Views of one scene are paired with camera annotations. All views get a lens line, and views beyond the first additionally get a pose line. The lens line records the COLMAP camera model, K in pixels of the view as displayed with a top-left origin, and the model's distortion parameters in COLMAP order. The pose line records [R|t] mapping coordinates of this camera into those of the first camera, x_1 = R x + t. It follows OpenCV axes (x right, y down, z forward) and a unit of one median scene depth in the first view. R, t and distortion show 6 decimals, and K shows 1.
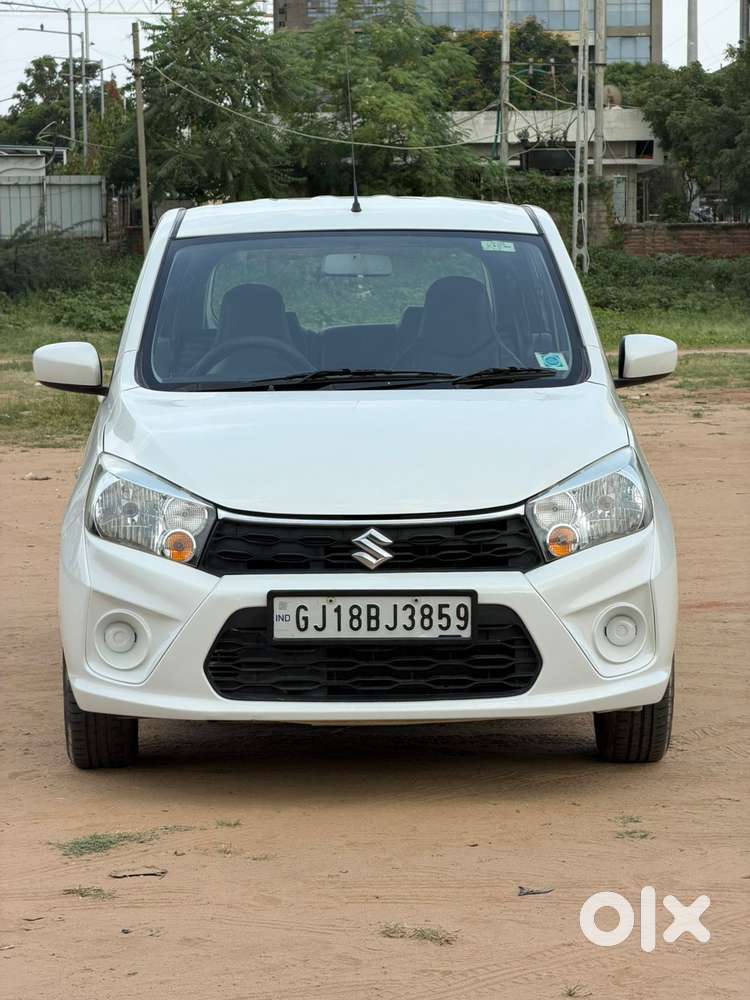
lens RADIAL K [[2980.4, 0, 375.0], [0, 2980.4, 500.0], [0, 0, 1]] dist [0.184677, 0.314209]
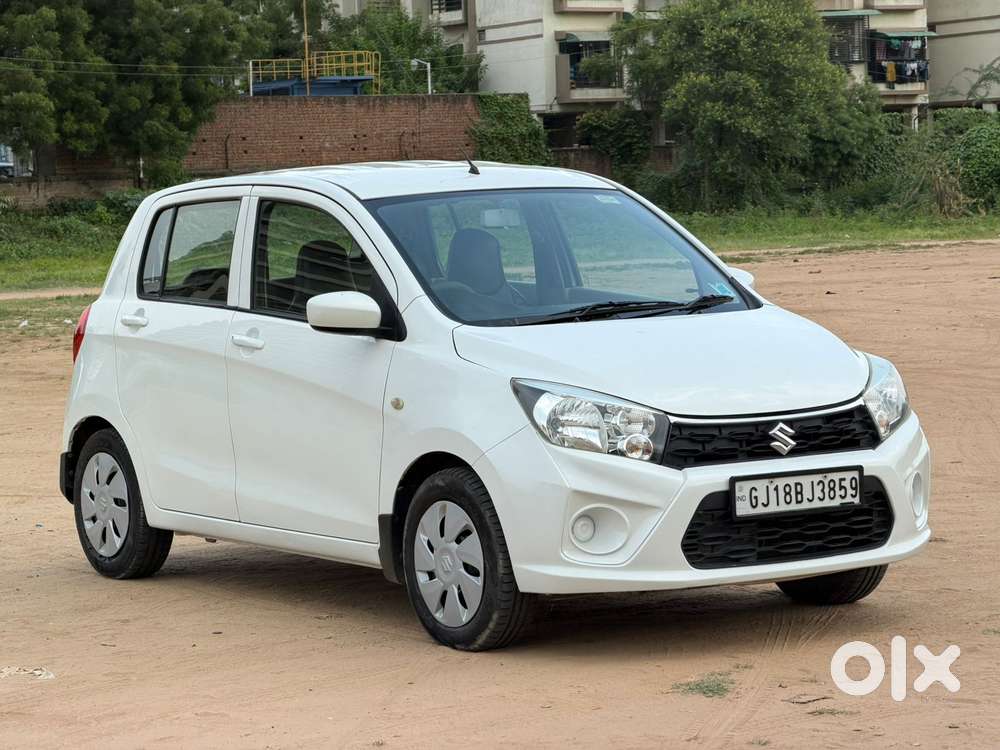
lens RADIAL K [[2980.4, 0, 521.0], [0, 2980.4, 375.8], [0, 0, 1]] dist [0.184677, 0.314209]
pose [[0.842812, -0.053433, 0.535548, -0.733944], [0.069791, 0.997508, -0.010307, -0.004515], [-0.533663, 0.046063, 0.844442, 0.002831]]
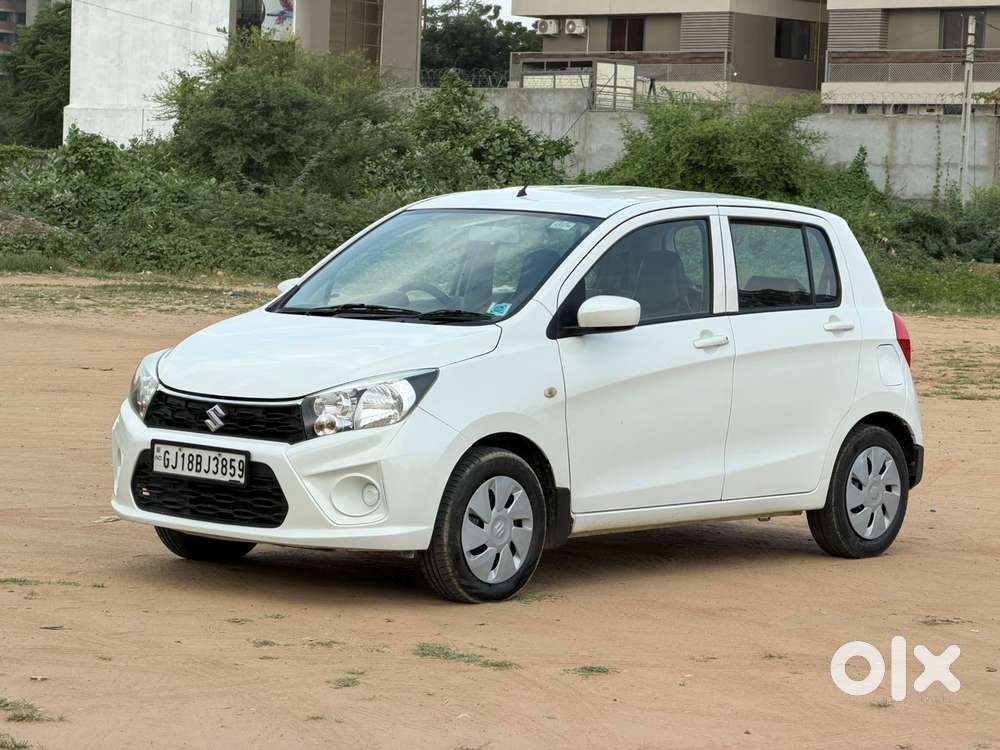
lens RADIAL K [[2980.4, 0, 521.0], [0, 2980.4, 375.8], [0, 0, 1]] dist [0.184677, 0.314209]
pose [[0.744980, 0.076848, -0.662646, 1.057132], [-0.097558, 0.995213, 0.005738, -0.027090], [0.659915, 0.060372, 0.748911, -0.012781]]
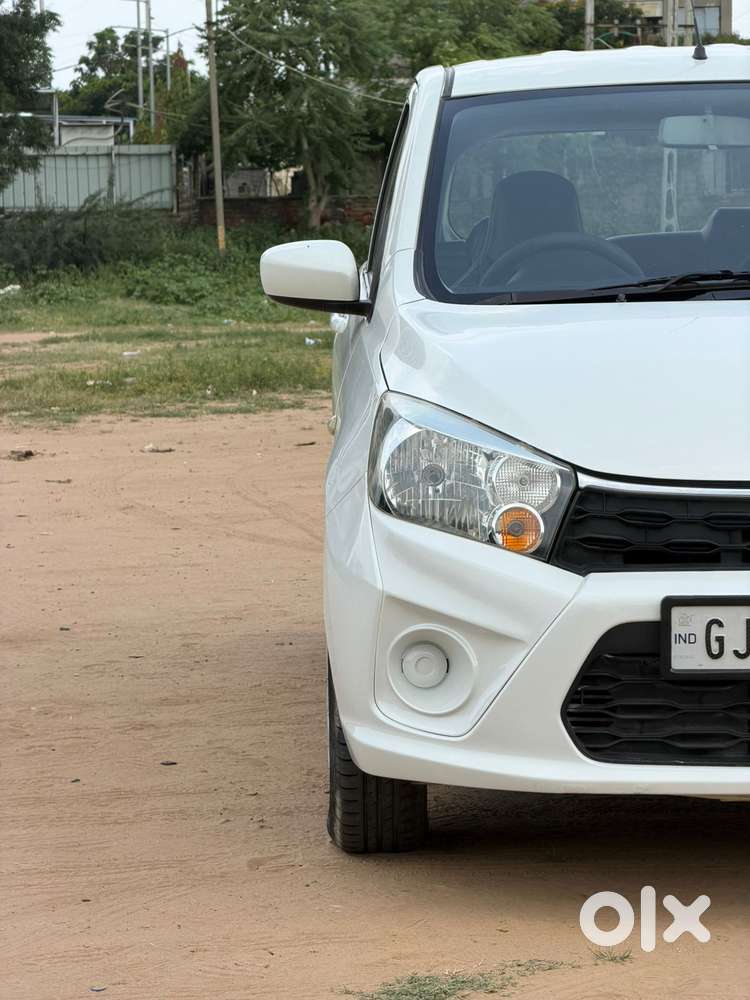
lens RADIAL K [[2980.4, 0, 375.0], [0, 2980.4, 500.0], [0, 0, 1]] dist [0.184677, 0.314209]
pose [[0.999834, -0.002715, -0.018018, -0.083388], [0.002828, 0.999976, 0.006279, 0.004643], [0.018000, -0.006329, 0.999818, 0.328588]]
